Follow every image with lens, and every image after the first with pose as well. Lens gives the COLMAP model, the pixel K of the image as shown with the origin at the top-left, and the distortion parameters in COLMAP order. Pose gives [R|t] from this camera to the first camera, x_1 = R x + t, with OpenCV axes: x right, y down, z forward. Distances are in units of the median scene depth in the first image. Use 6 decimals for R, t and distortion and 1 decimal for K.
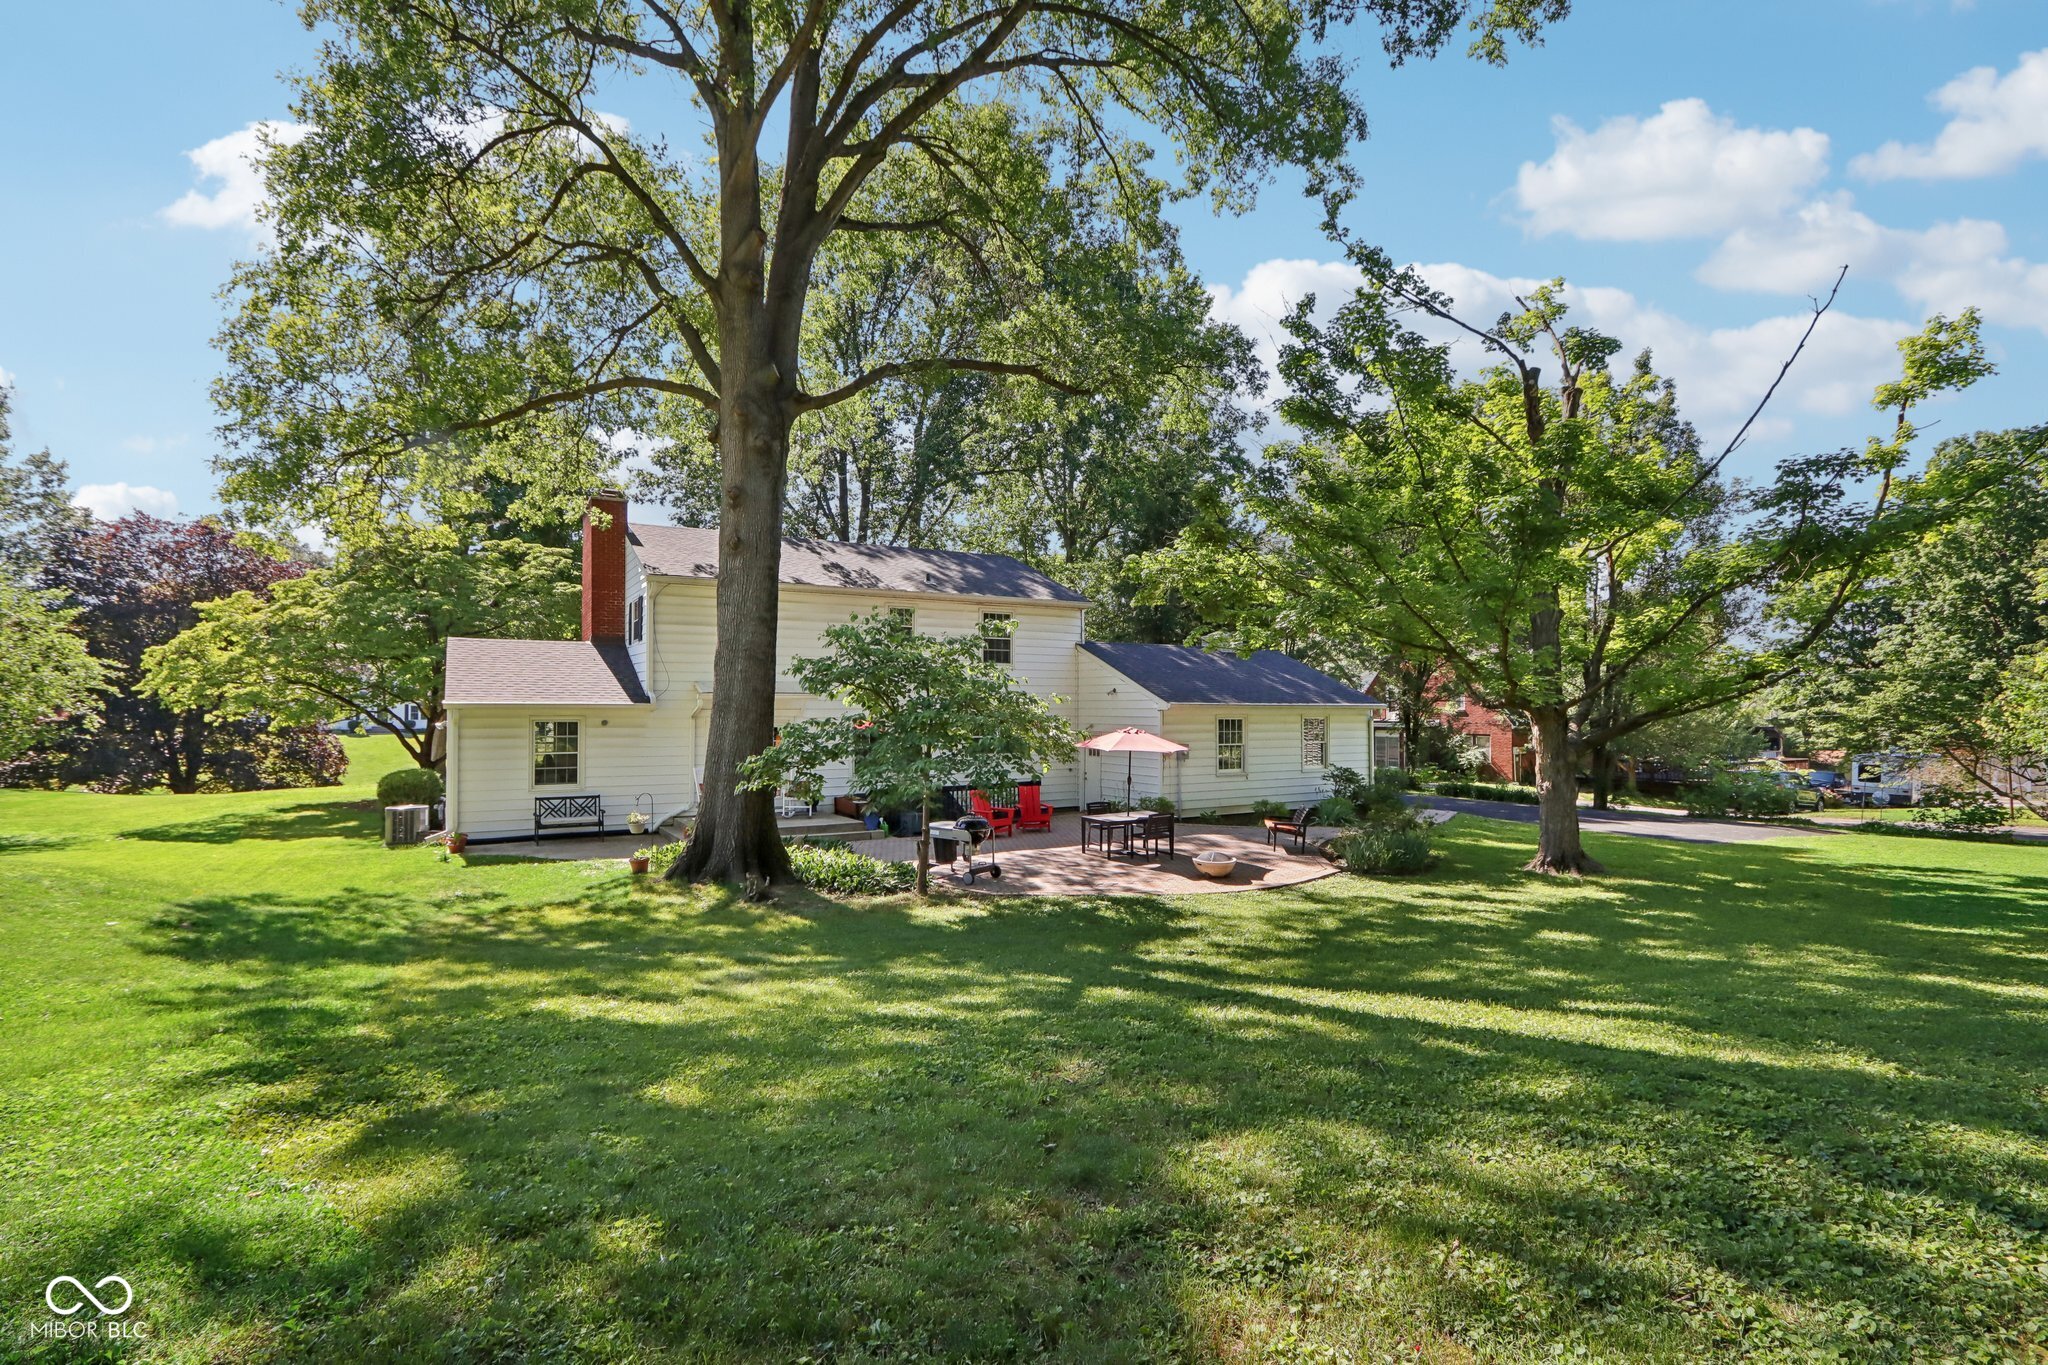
lens RADIAL K [[957.3, 0, 1014.6], [0, 957.3, 697.1], [0, 0, 1]] dist [-0.016312, 0.001154]
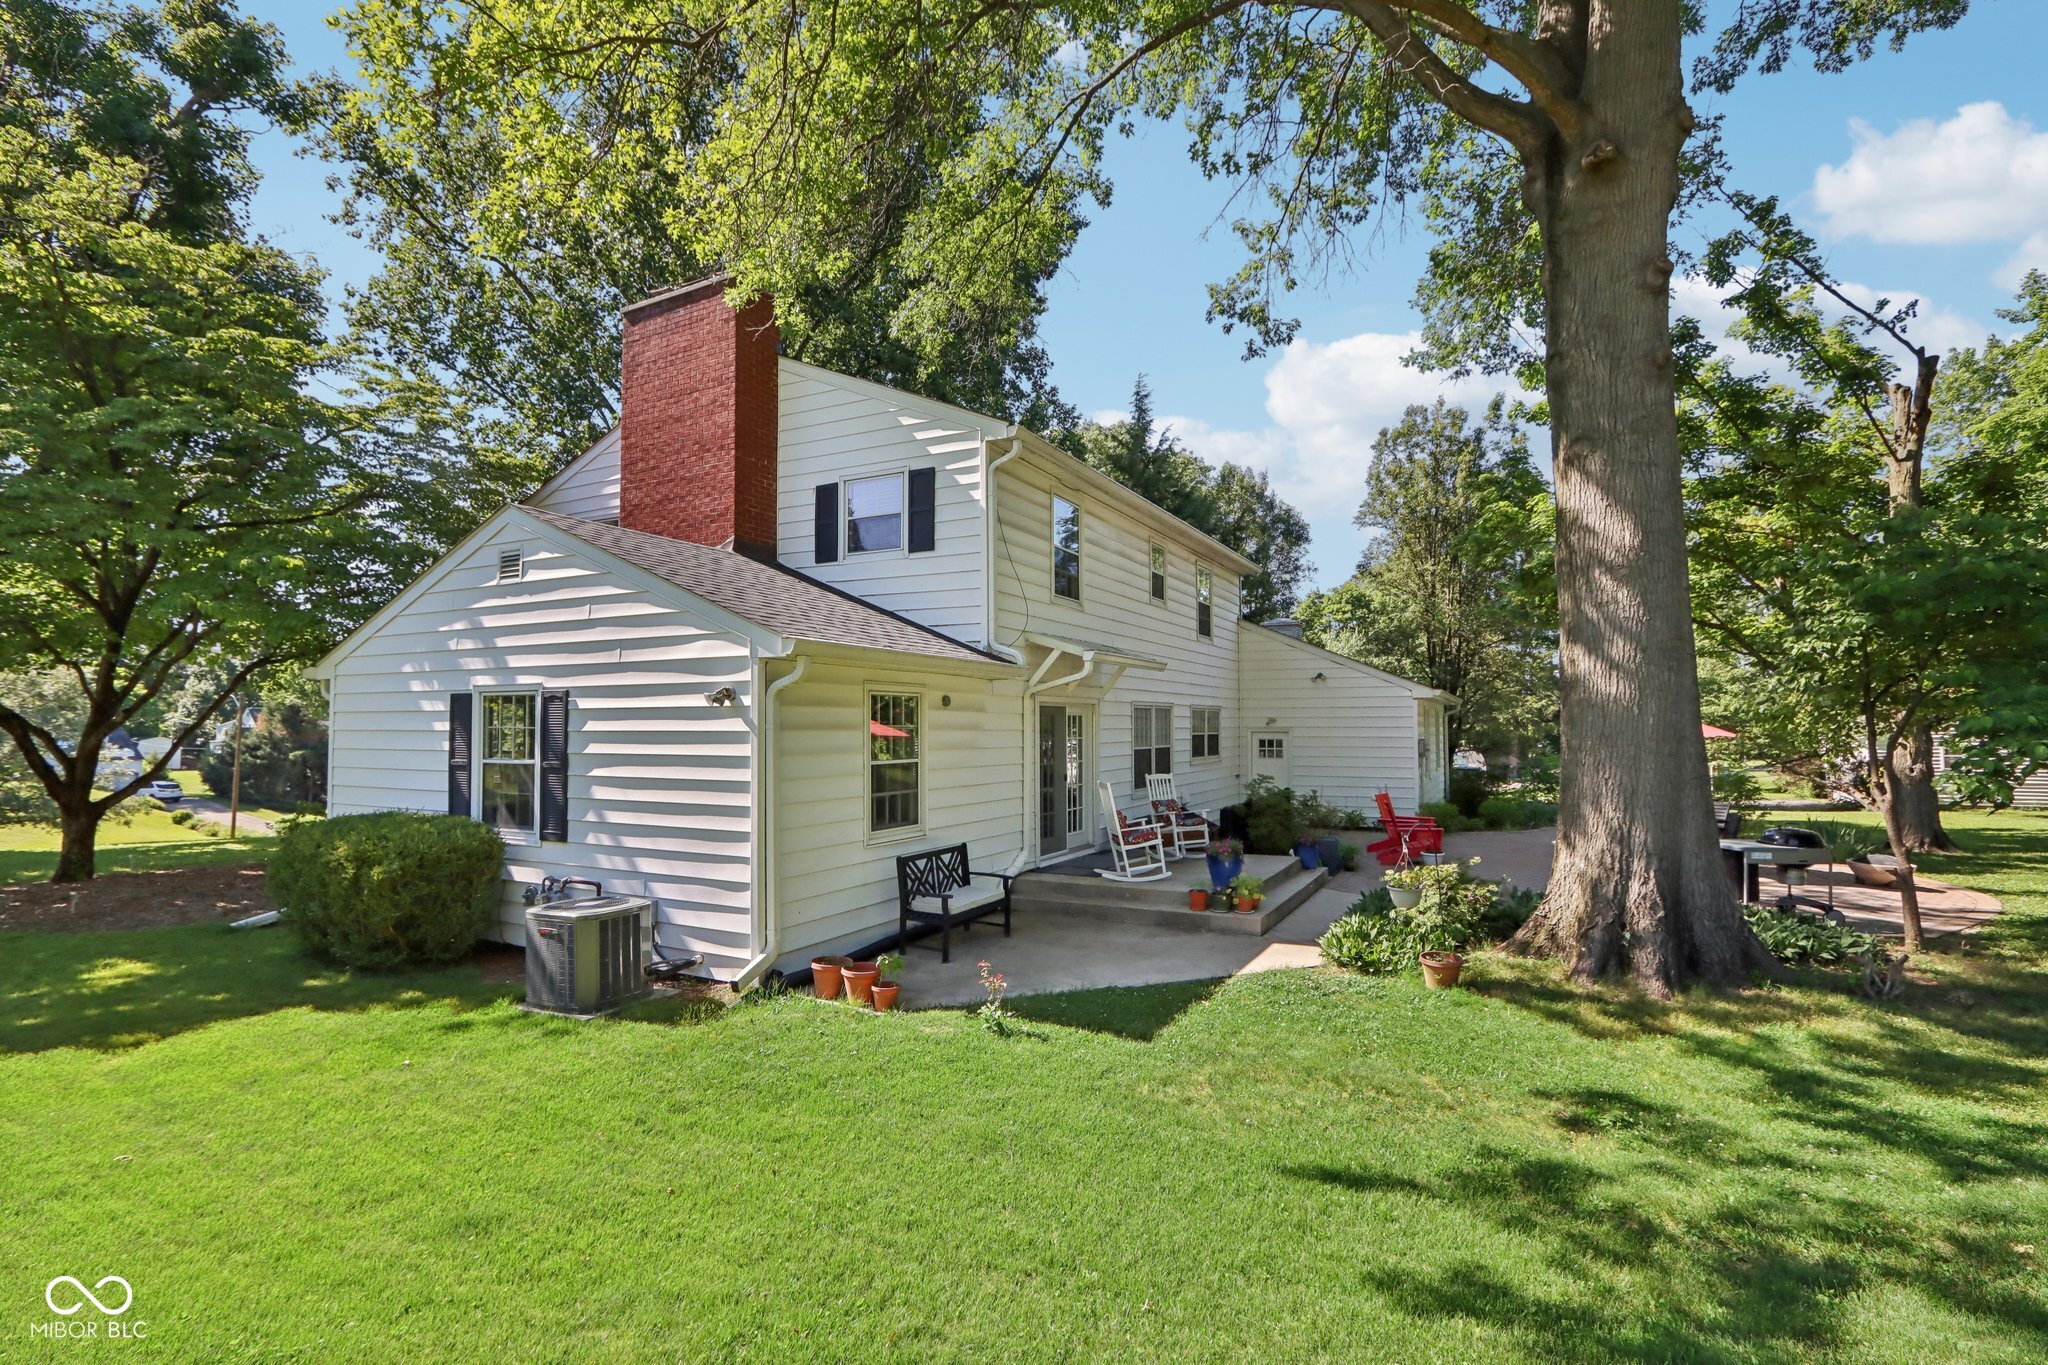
lens RADIAL K [[957.3, 0, 1014.6], [0, 957.3, 697.1], [0, 0, 1]] dist [-0.016312, 0.001154]
pose [[0.854185, 0.014693, 0.519761, -0.663636], [-0.006187, 0.999817, -0.018096, 0.032893], [-0.519932, 0.012242, 0.854120, 0.541528]]
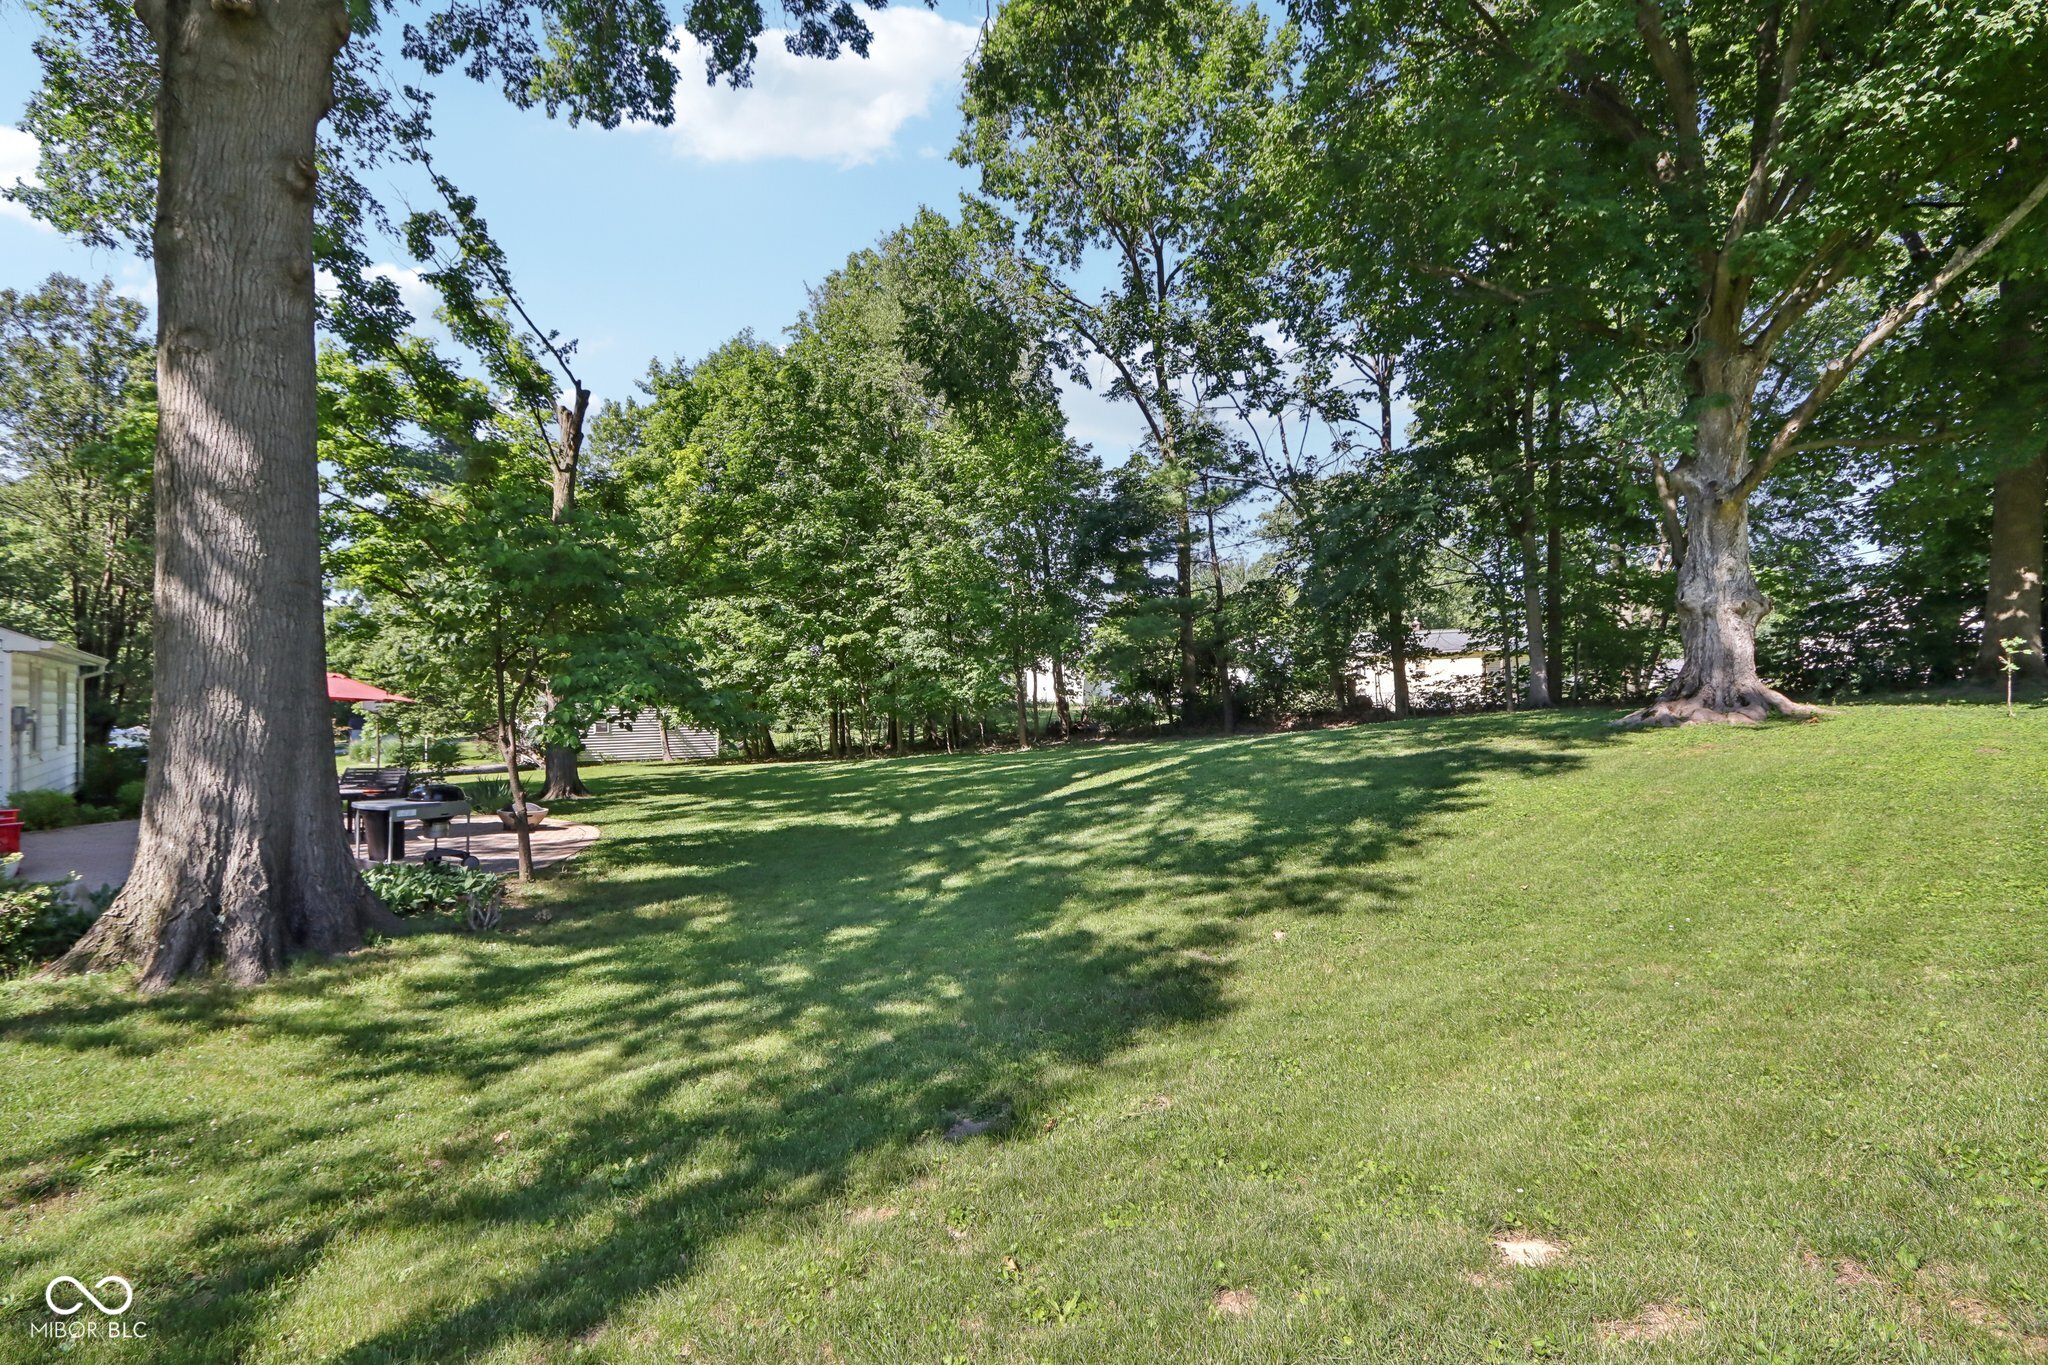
lens RADIAL K [[957.3, 0, 1014.6], [0, 957.3, 697.1], [0, 0, 1]] dist [-0.016312, 0.001154]
pose [[-0.151597, 0.004792, 0.988431, -0.619400], [-0.016238, 0.999841, -0.007338, 0.041340], [-0.988309, -0.017162, -0.151495, 0.521066]]
